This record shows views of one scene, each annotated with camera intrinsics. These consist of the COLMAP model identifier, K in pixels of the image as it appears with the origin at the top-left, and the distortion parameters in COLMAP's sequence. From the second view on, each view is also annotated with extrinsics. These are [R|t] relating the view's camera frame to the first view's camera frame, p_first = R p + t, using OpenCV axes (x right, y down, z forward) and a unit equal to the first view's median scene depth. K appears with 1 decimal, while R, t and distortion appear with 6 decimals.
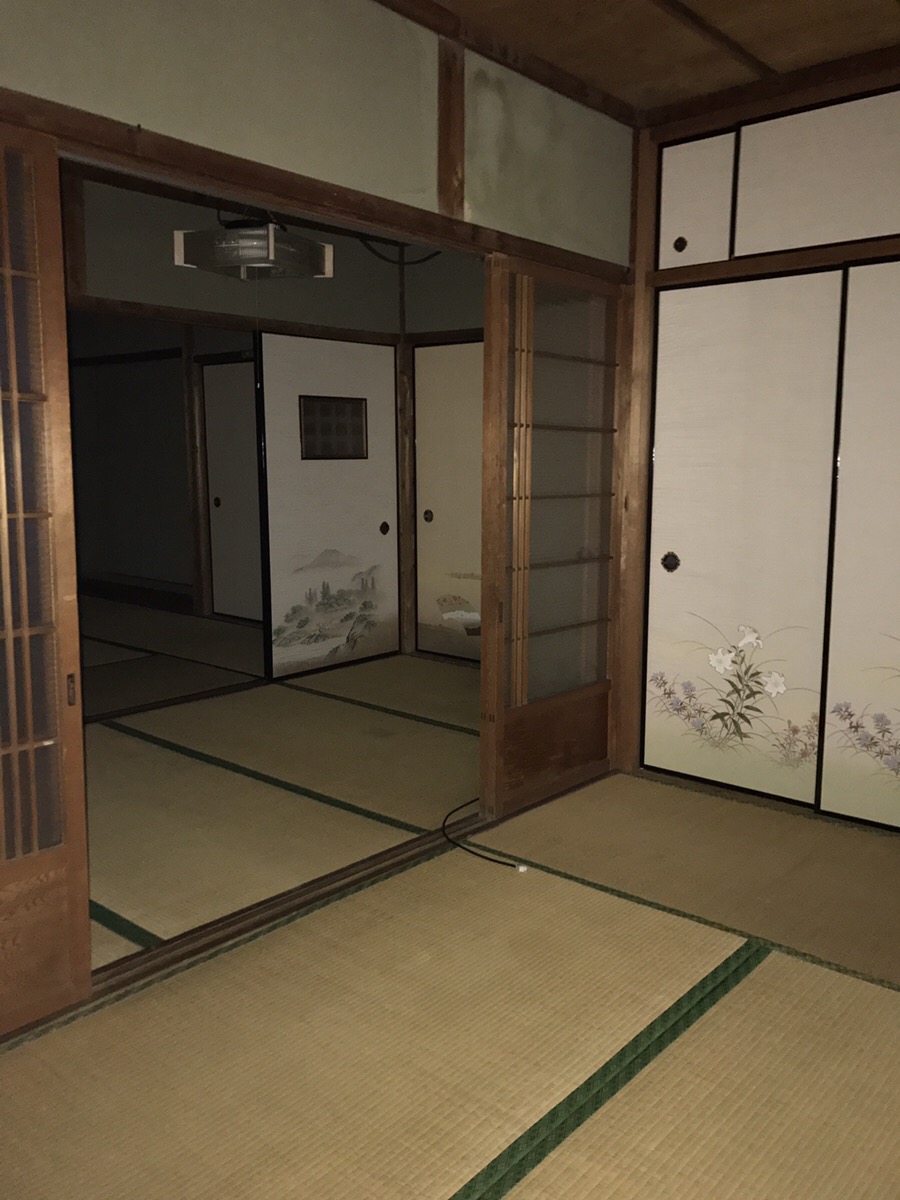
lens RADIAL K [[989.2, 0, 450.0], [0, 989.2, 600.0], [0, 0, 1]] dist [-0.061910, -0.000864]
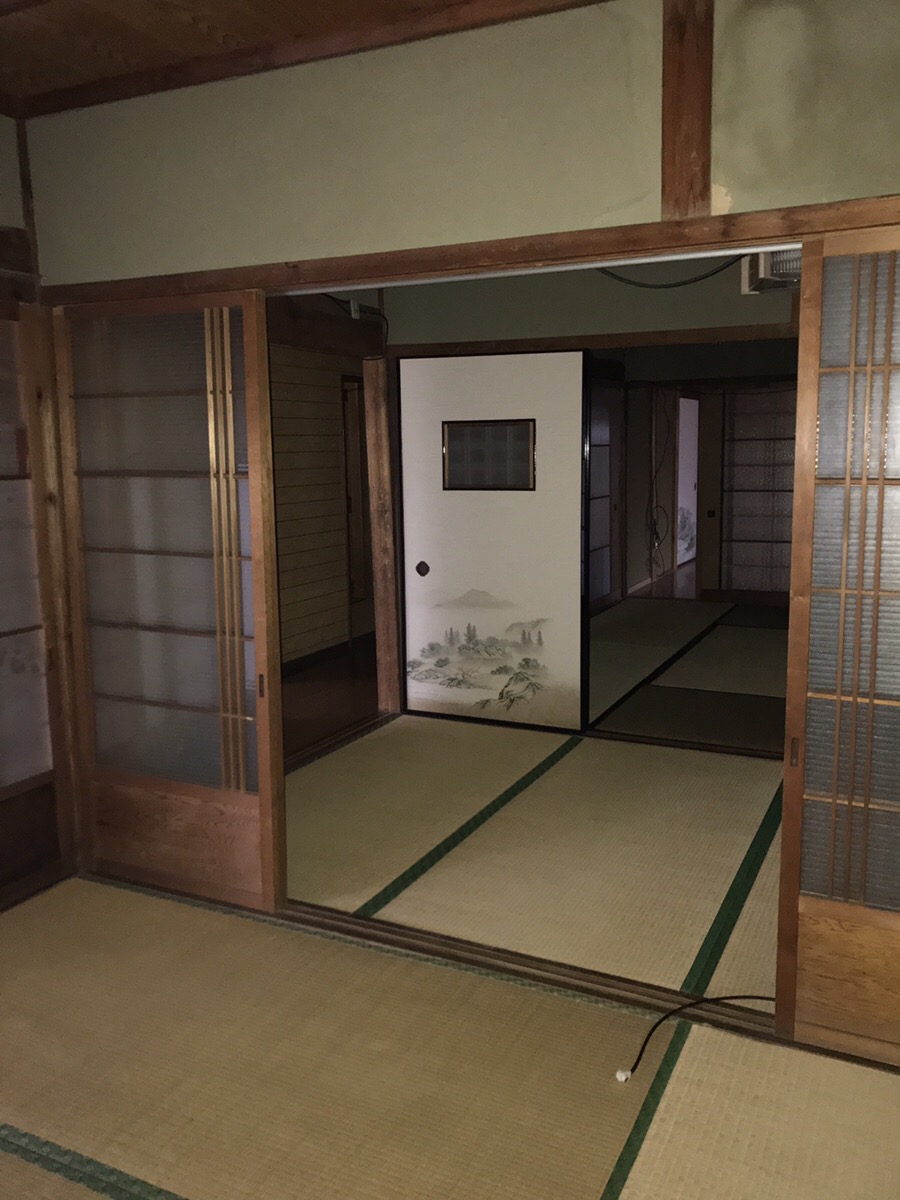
lens RADIAL K [[989.2, 0, 450.0], [0, 989.2, 600.0], [0, 0, 1]] dist [-0.061910, -0.000864]
pose [[0.245599, 0.137619, -0.959553, 0.730387], [-0.136941, 0.984870, 0.106200, -0.133123], [0.959650, 0.105320, 0.260729, 0.735477]]
